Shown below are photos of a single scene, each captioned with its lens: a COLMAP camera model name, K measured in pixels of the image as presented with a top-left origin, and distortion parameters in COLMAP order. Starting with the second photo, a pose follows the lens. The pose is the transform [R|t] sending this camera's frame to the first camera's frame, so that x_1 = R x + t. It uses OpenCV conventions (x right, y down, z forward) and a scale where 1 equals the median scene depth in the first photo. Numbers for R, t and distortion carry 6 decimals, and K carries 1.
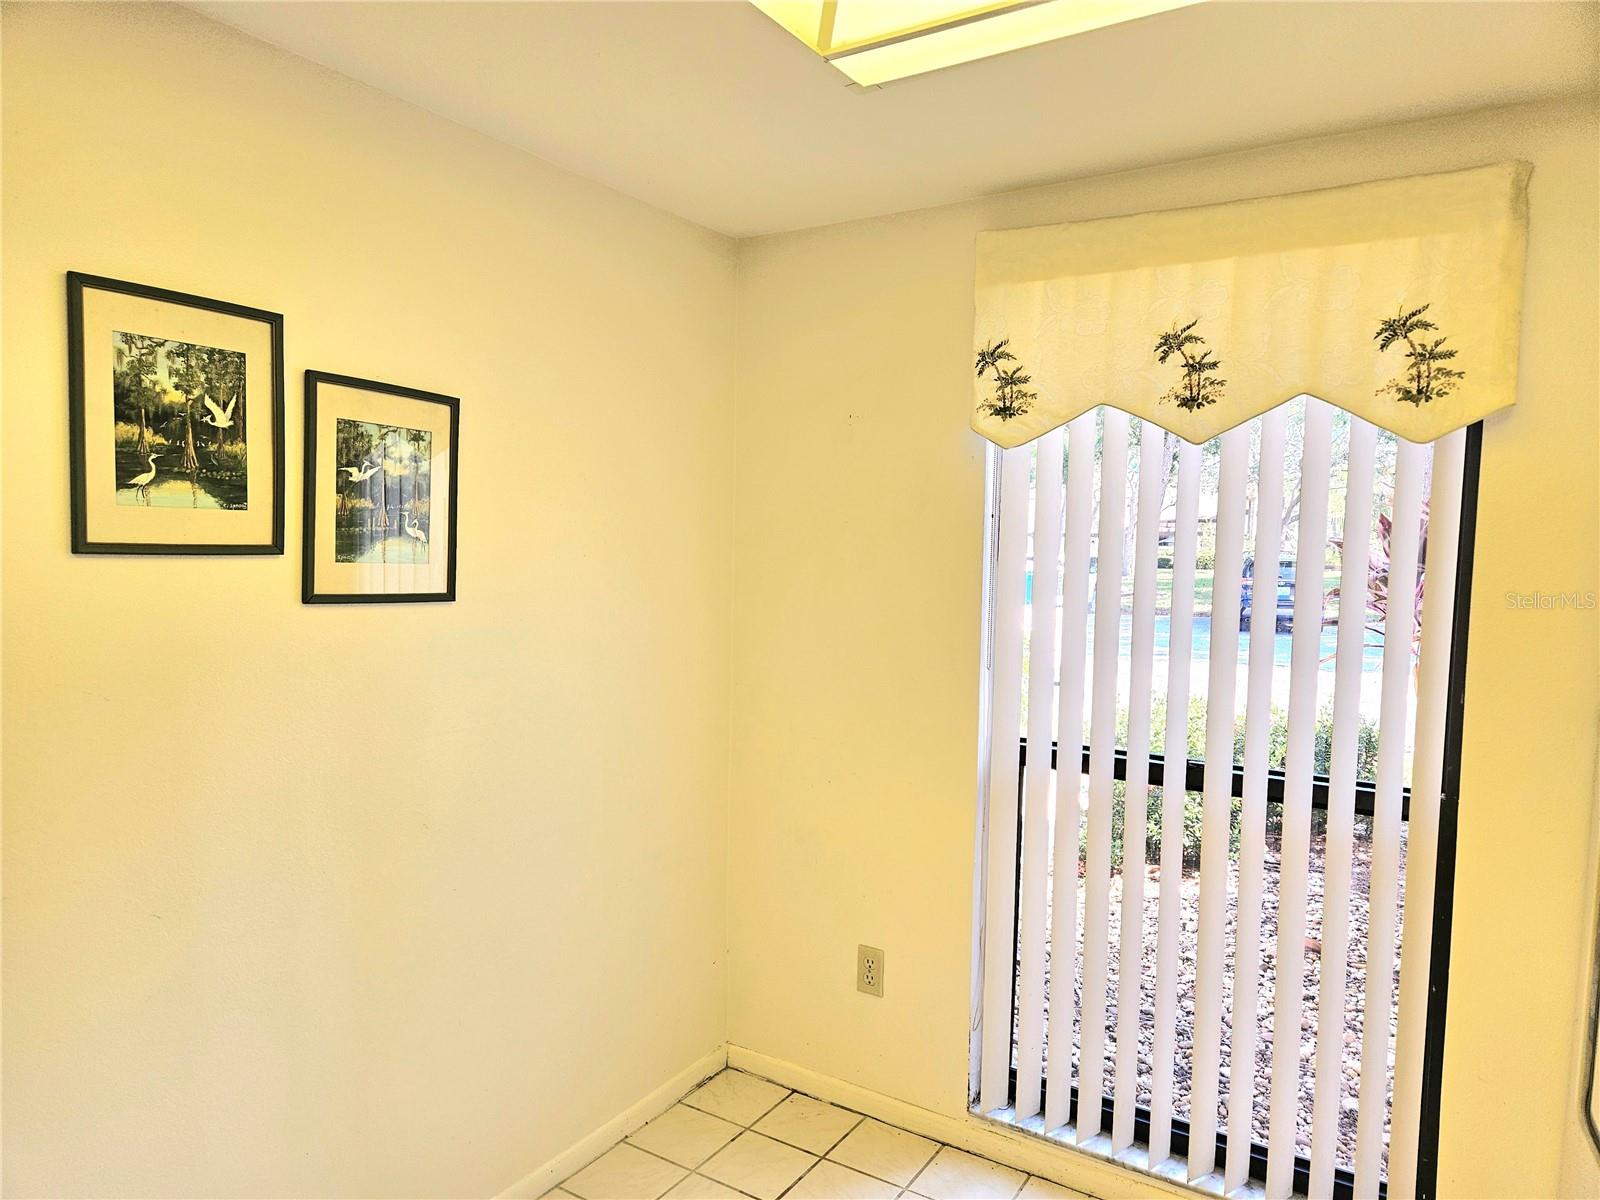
lens RADIAL K [[1056.4, 0, 799.3], [0, 1056.4, 621.8], [0, 0, 1]] dist [0.076340, -0.047038]
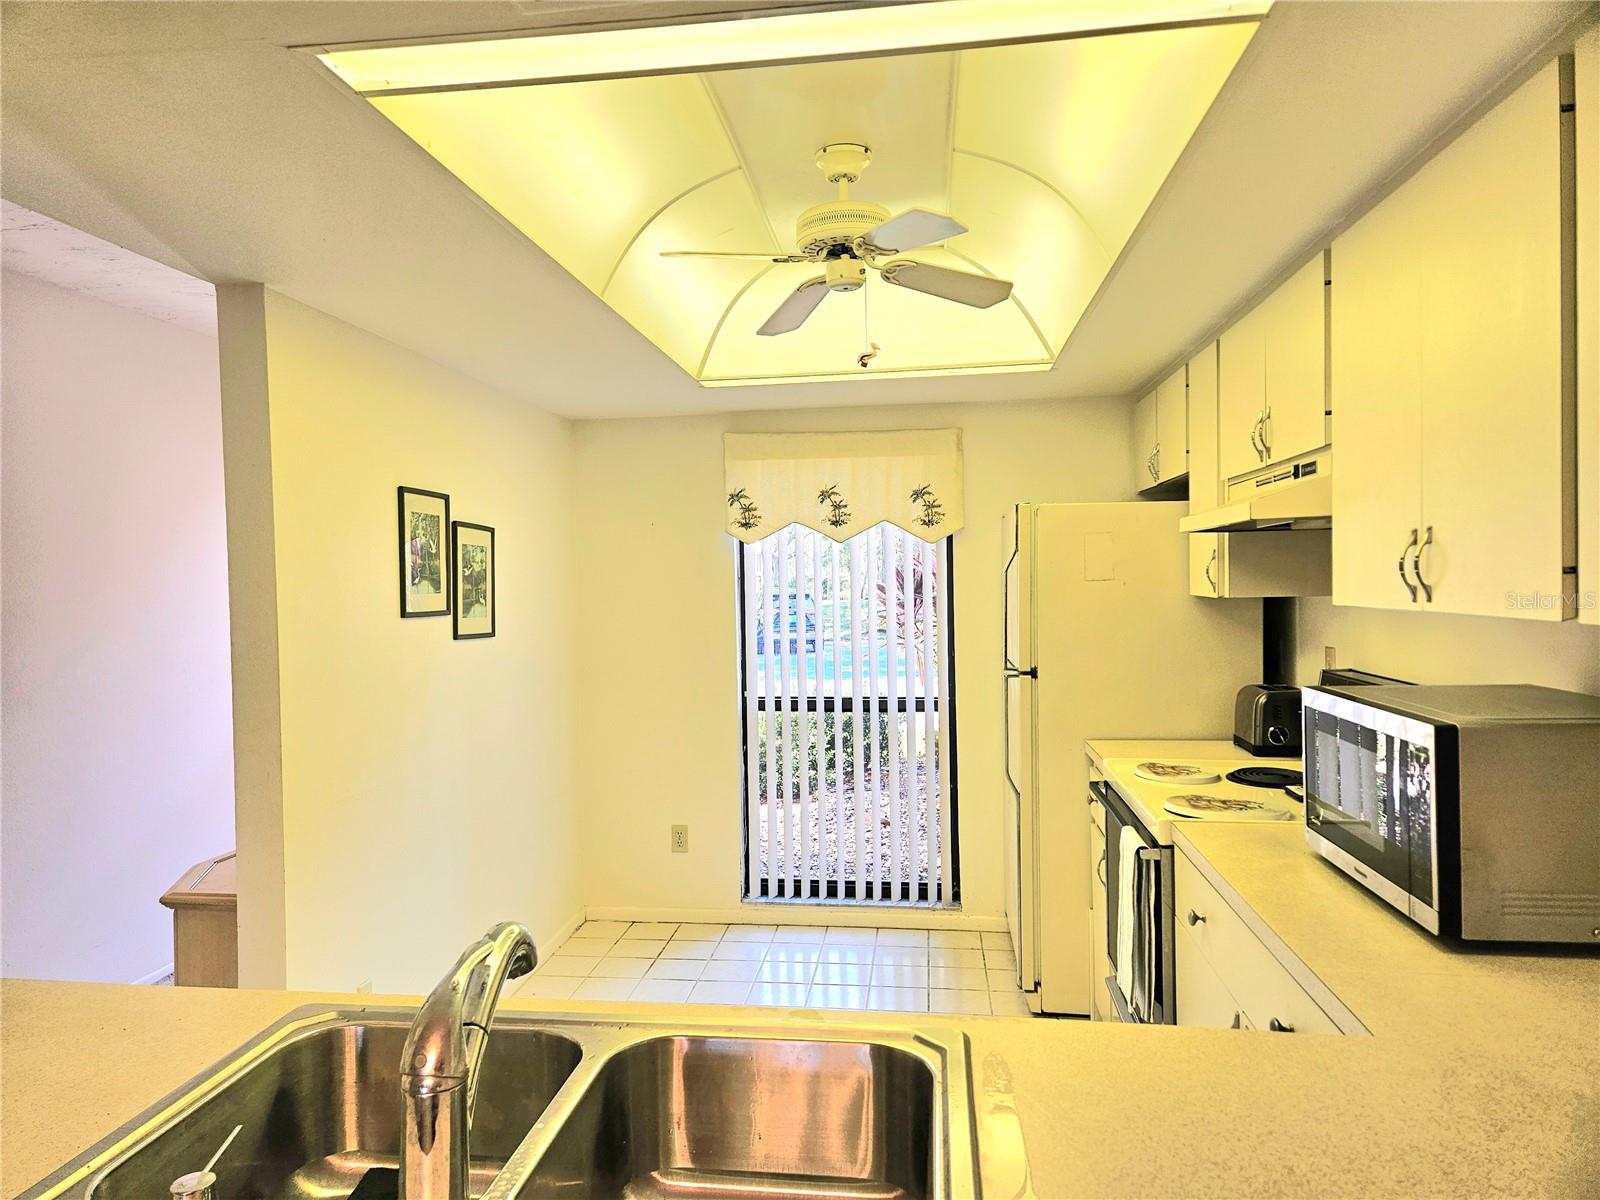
lens RADIAL K [[1091.8, 0, 766.7], [0, 1091.8, 606.2], [0, 0, 1]] dist [0.130383, -0.099089]
pose [[0.911181, -0.044939, 0.409549, -0.661459], [0.066156, 0.997094, -0.037776, 0.030839], [-0.406661, 0.061515, 0.911506, -0.916069]]
